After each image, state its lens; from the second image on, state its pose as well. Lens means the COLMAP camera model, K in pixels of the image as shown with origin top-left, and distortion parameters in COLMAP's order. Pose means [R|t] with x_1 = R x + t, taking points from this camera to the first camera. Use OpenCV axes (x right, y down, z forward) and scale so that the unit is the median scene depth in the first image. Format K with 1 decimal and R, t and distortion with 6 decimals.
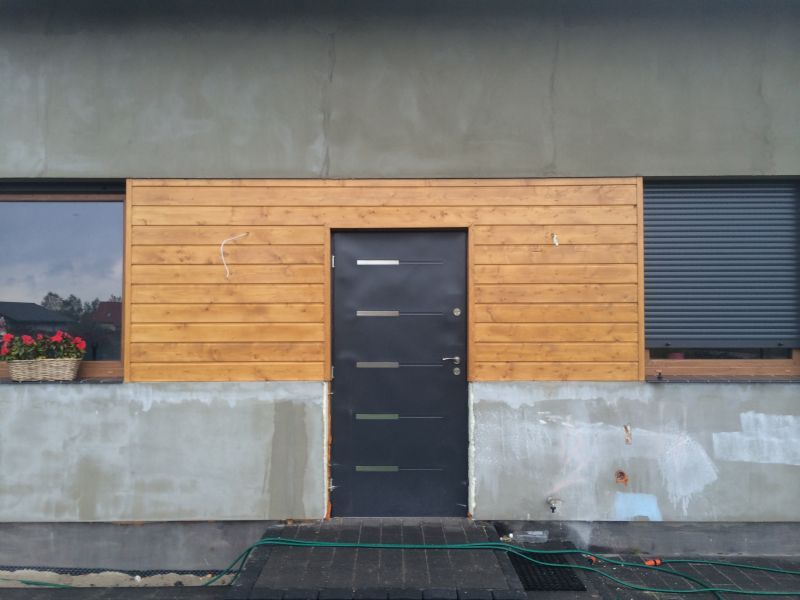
lens RADIAL K [[679.5, 0, 401.2], [0, 679.5, 299.9], [0, 0, 1]] dist [0.080286, -0.111017]
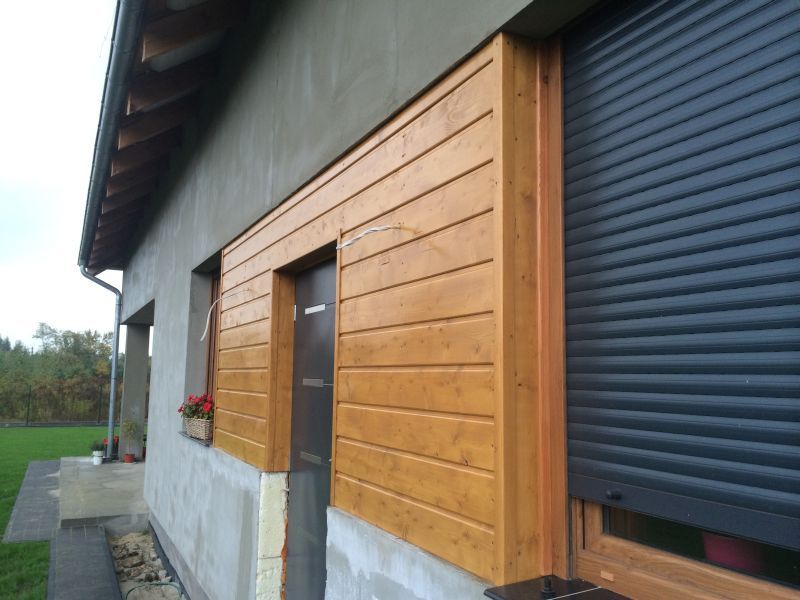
lens RADIAL K [[679.5, 0, 401.2], [0, 679.5, 299.9], [0, 0, 1]] dist [0.080286, -0.111017]
pose [[0.444235, -0.092519, -0.891121, 0.656726], [0.001311, 0.994720, -0.102621, 0.007510], [0.895910, 0.044420, 0.442010, 0.794205]]
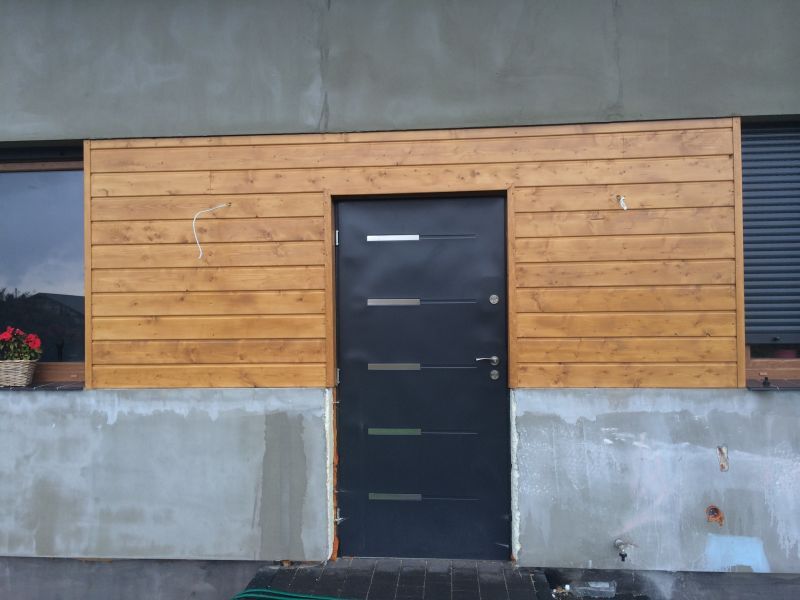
lens RADIAL K [[679.5, 0, 401.2], [0, 679.5, 299.9], [0, 0, 1]] dist [0.080286, -0.111017]
pose [[0.995854, -0.010640, -0.090343, 0.047426], [0.011100, 0.999928, 0.004588, 0.013812], [0.090287, -0.005572, 0.995900, 0.213644]]
